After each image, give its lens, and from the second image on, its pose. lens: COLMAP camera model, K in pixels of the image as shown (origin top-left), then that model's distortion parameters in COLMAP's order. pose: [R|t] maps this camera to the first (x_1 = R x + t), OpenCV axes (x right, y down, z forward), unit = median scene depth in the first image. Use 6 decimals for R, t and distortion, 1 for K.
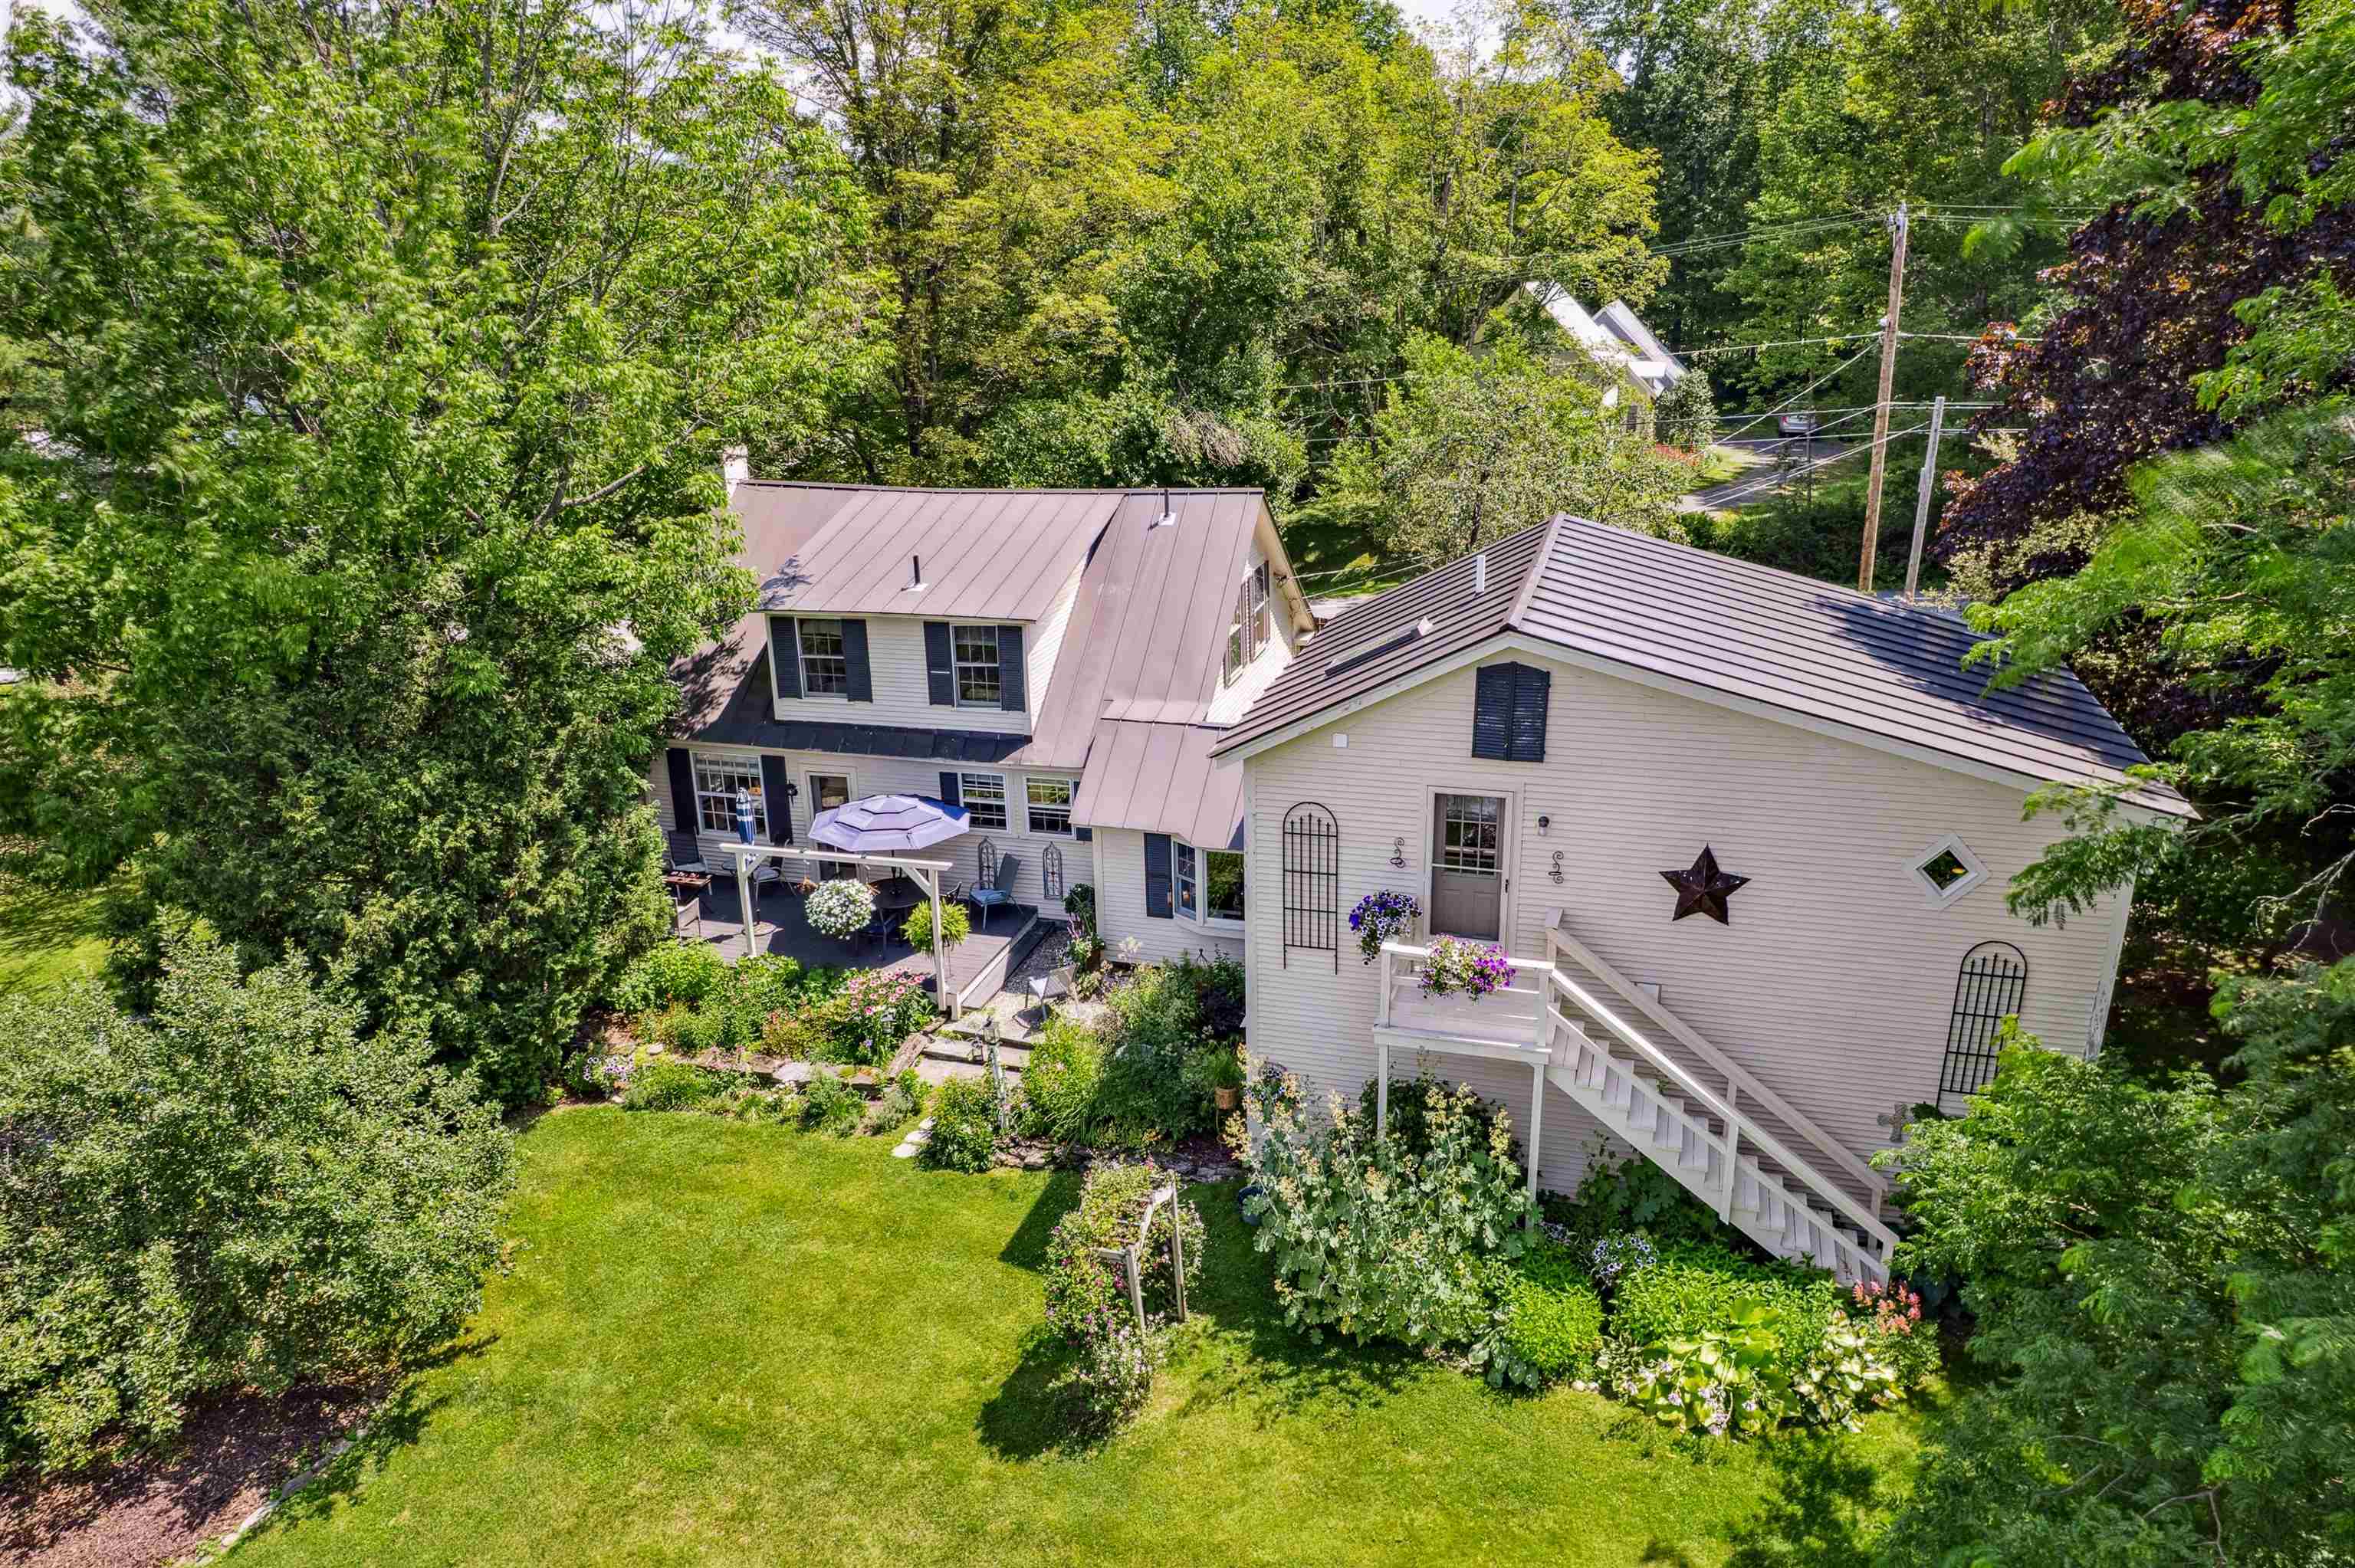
lens RADIAL K [[1506.2, 0, 1176.0], [0, 1506.2, 821.1], [0, 0, 1]] dist [0.029421, 0.001753]
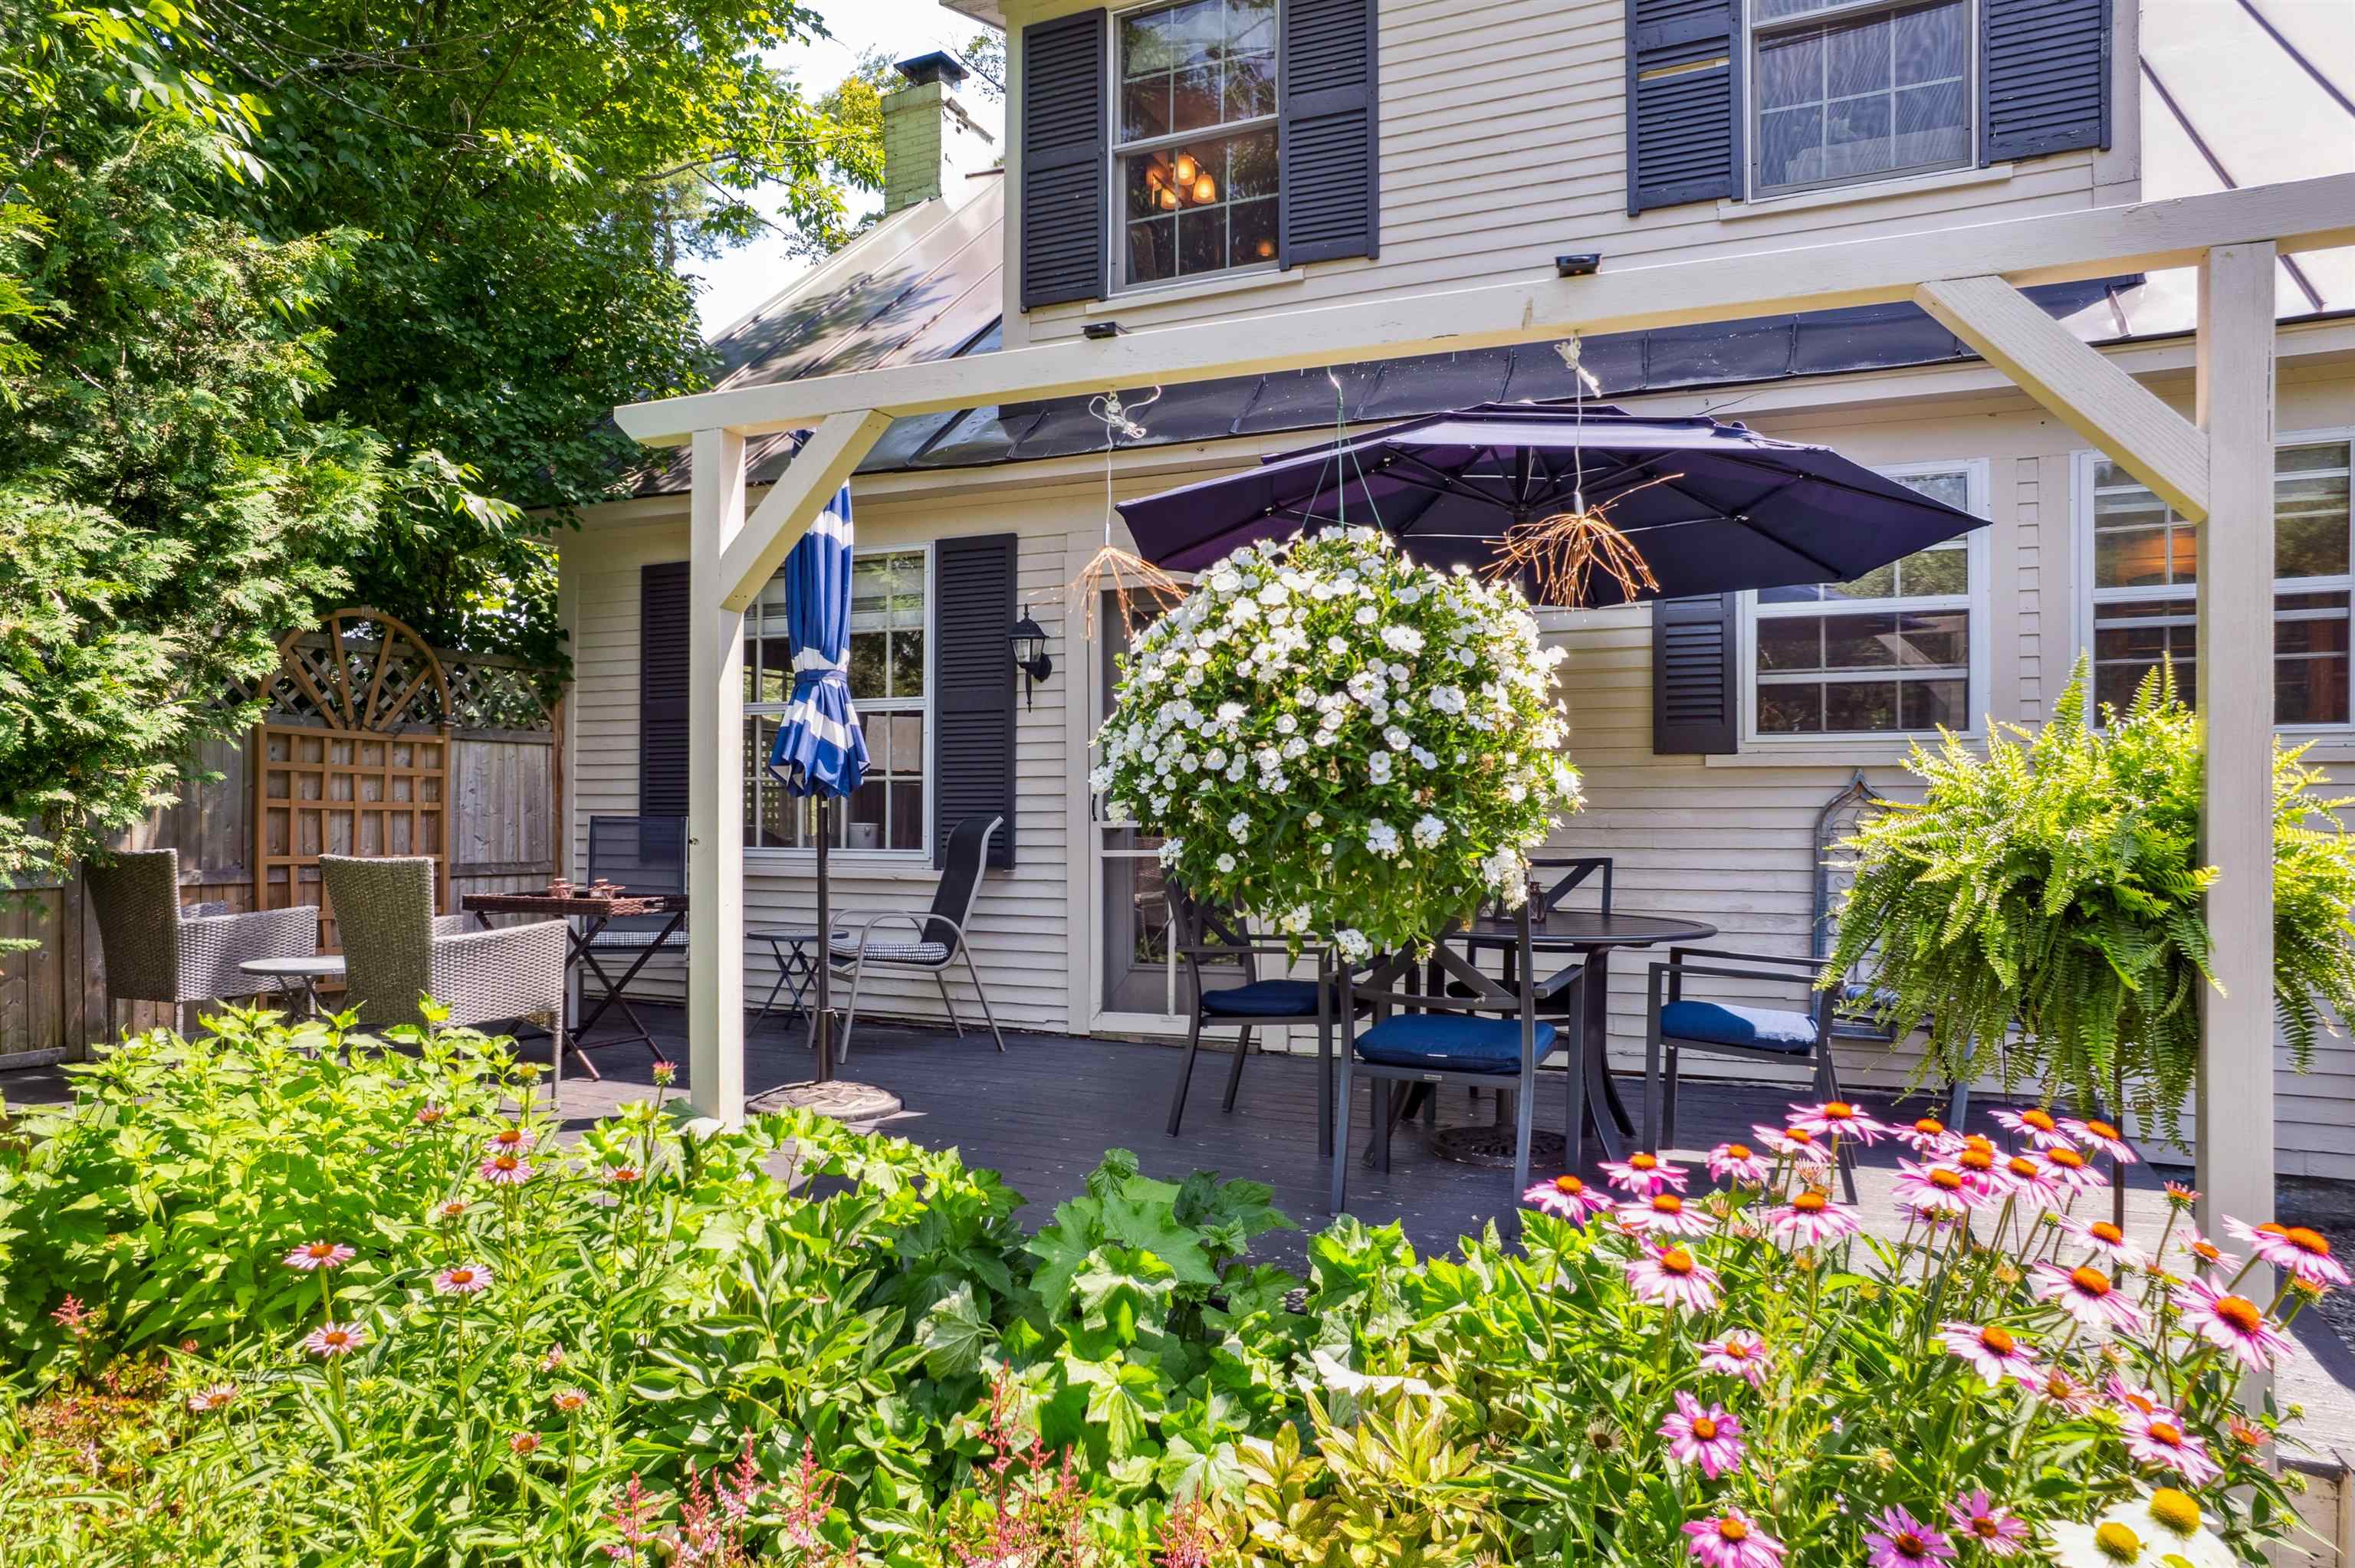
lens RADIAL K [[1506.2, 0, 1176.0], [0, 1506.2, 821.1], [0, 0, 1]] dist [0.029421, 0.001753]
pose [[0.989721, 0.020493, -0.141536, -0.196449], [-0.068566, 0.936513, -0.343863, 0.102456], [0.125503, 0.350033, 0.928292, 0.789864]]
